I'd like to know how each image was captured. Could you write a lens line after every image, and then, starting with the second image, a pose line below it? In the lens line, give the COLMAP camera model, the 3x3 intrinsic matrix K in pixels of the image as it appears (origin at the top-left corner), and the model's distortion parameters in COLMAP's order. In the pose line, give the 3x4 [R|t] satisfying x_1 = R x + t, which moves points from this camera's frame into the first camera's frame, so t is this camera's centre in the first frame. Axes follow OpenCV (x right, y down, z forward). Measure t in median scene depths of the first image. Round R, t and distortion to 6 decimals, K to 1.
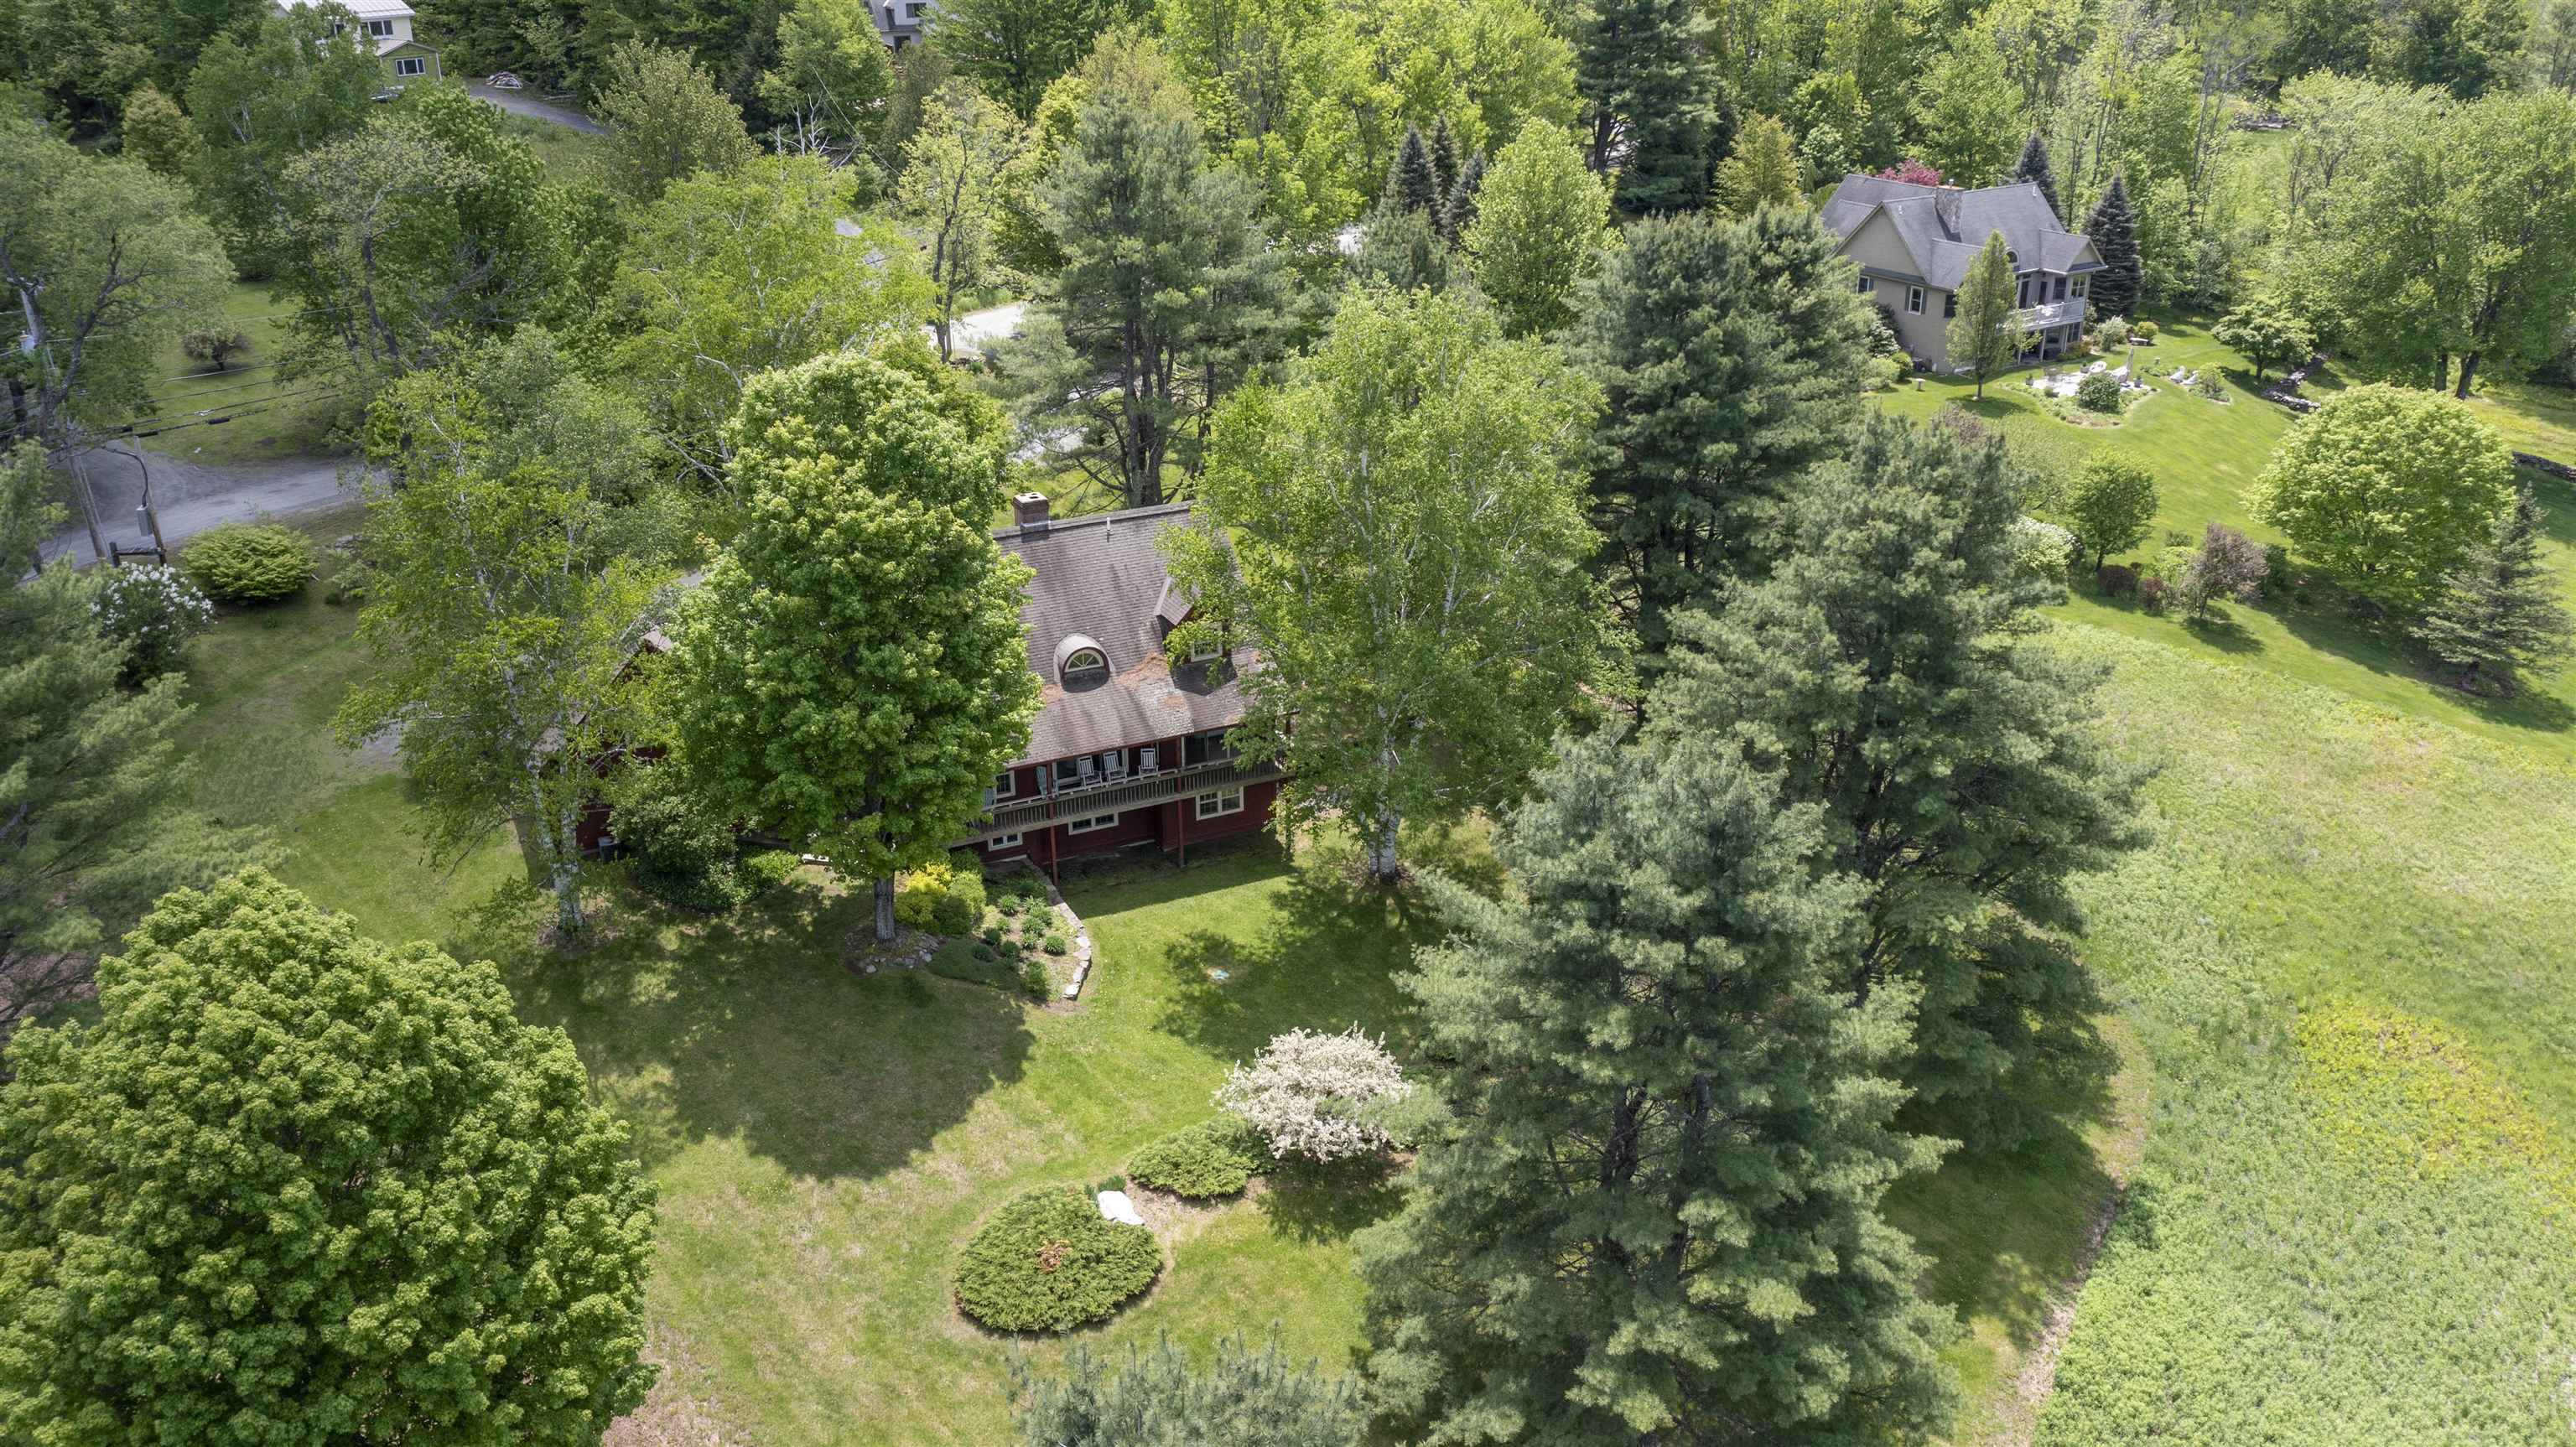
lens RADIAL K [[2067.6, 0, 1288.0], [0, 2067.6, 723.5], [0, 0, 1]] dist [-0.009479, -0.006217]
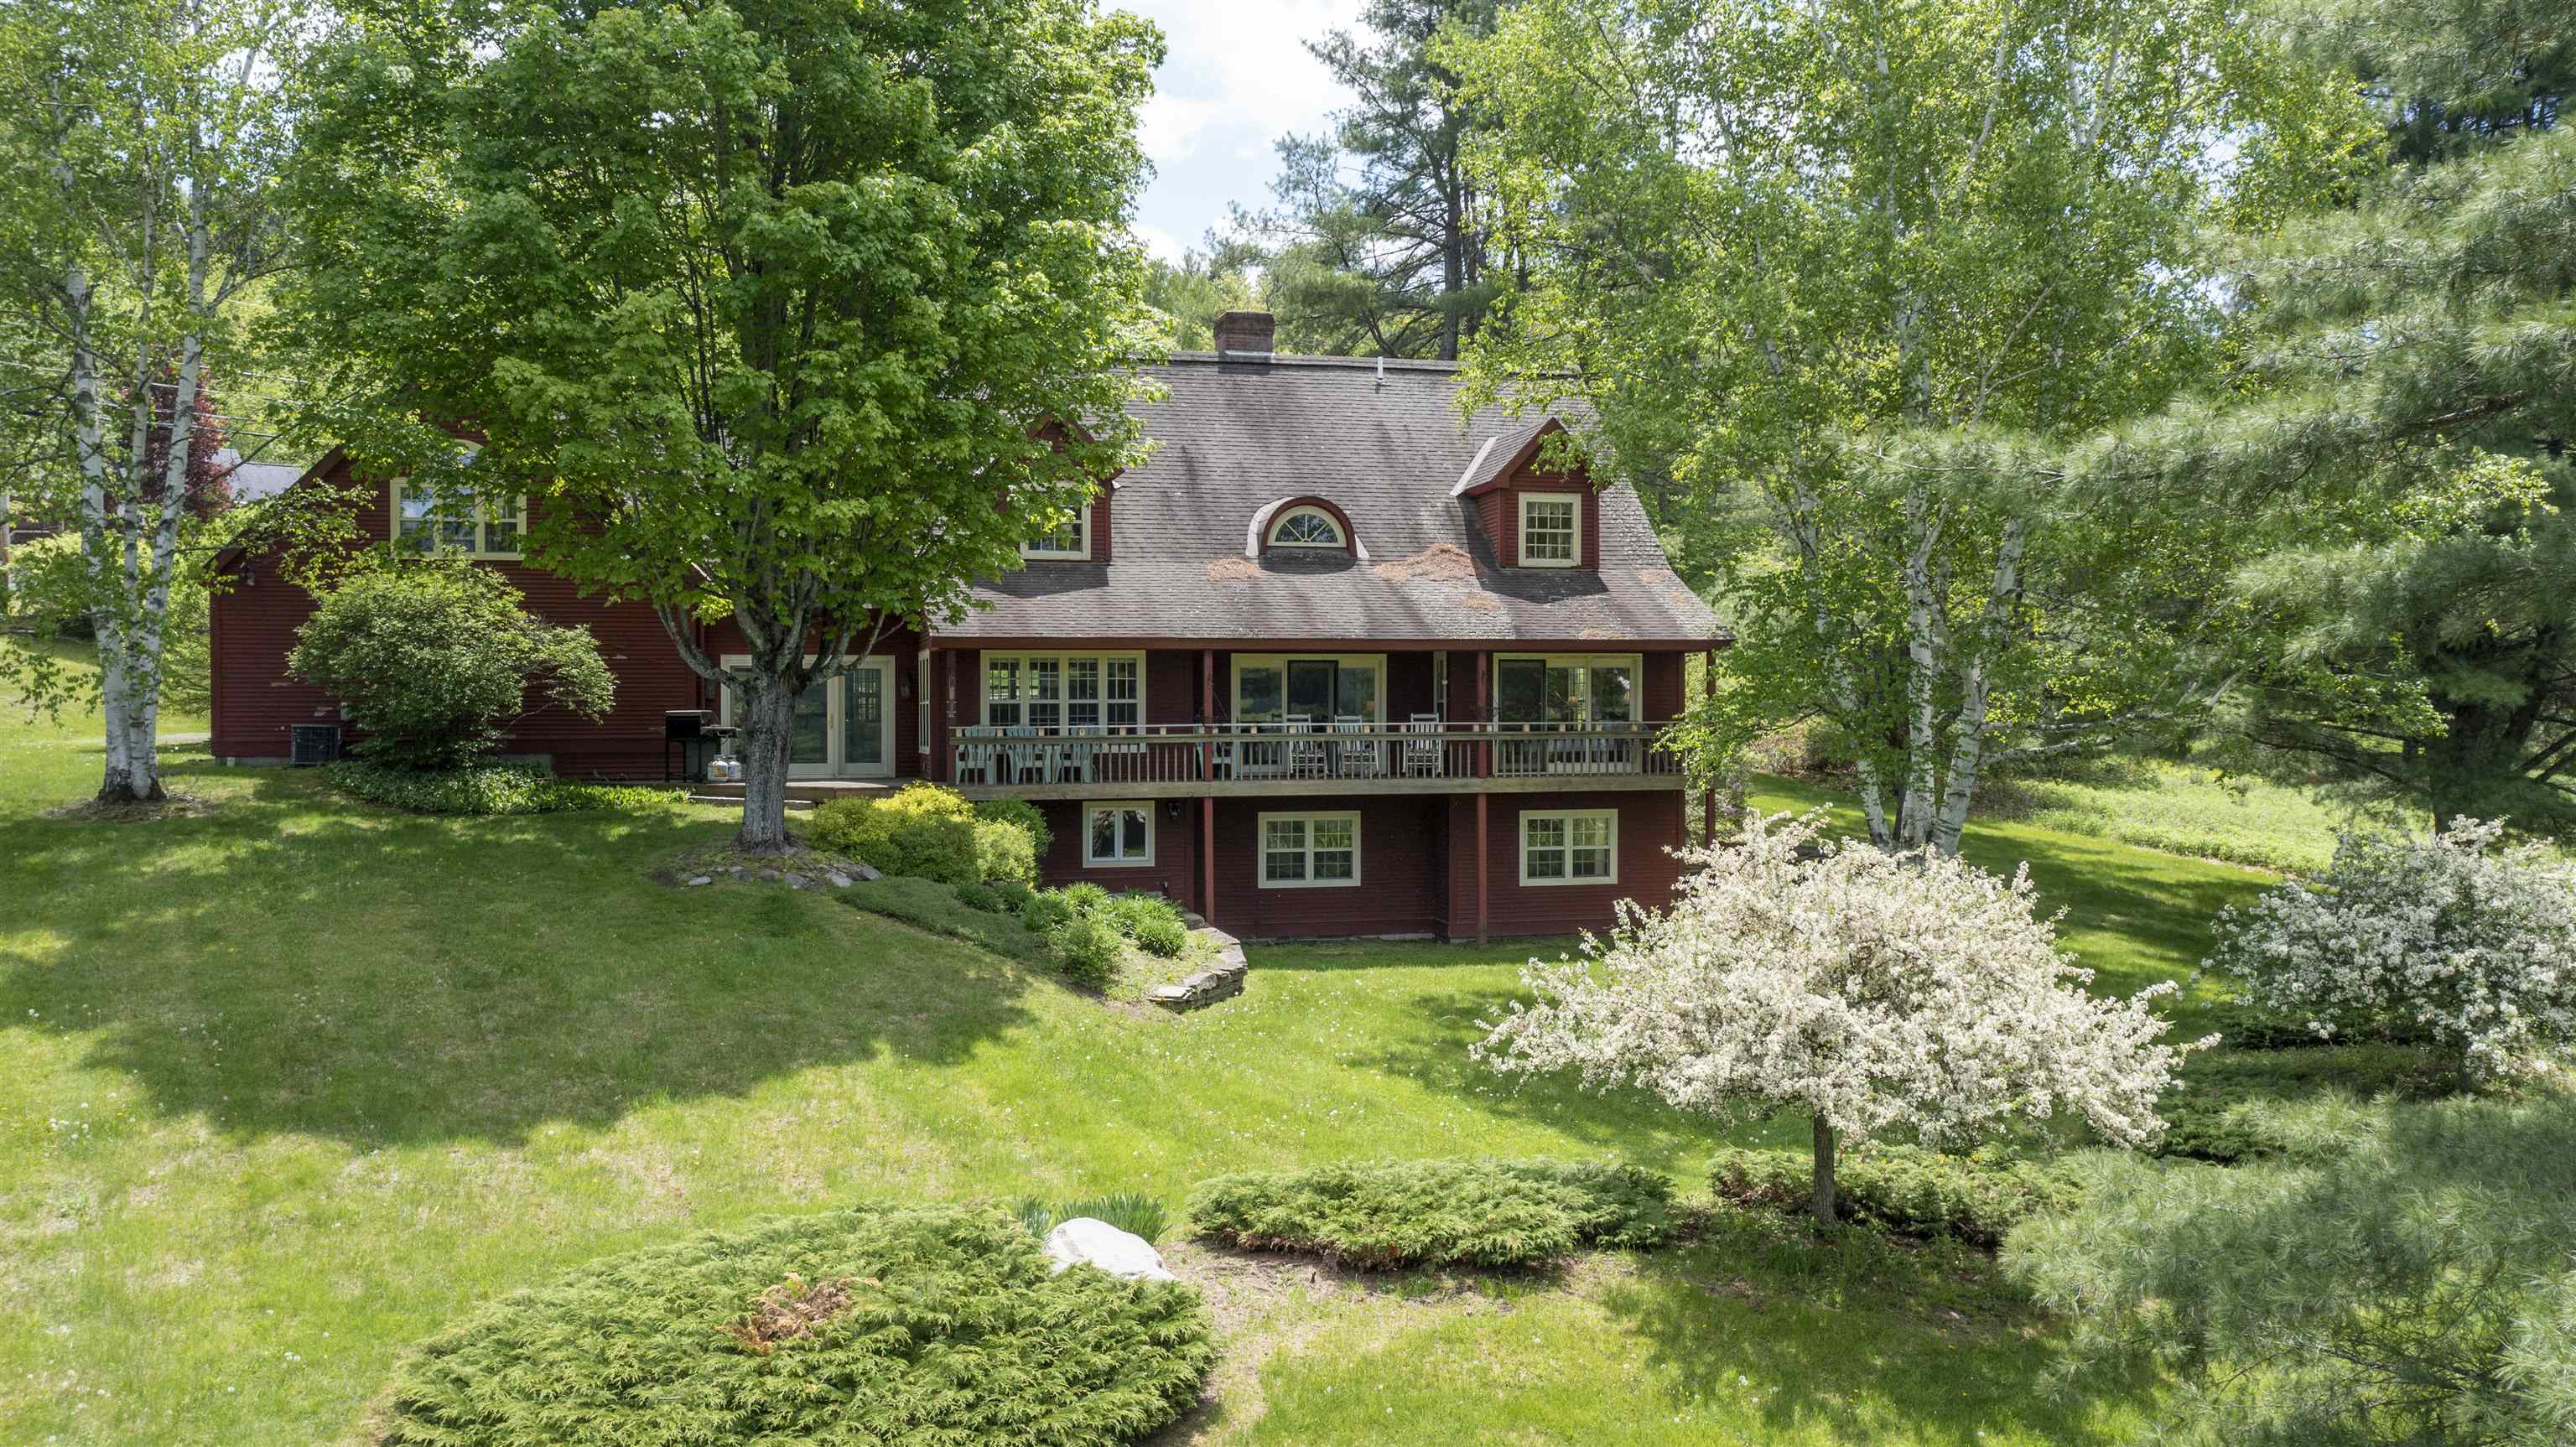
lens RADIAL K [[2067.6, 0, 1288.0], [0, 2067.6, 723.5], [0, 0, 1]] dist [-0.009479, -0.006217]
pose [[0.980459, 0.003272, -0.196698, -0.002300], [-0.077050, 0.926369, -0.368651, 0.259469], [0.181008, 0.376603, 0.908519, 0.692571]]
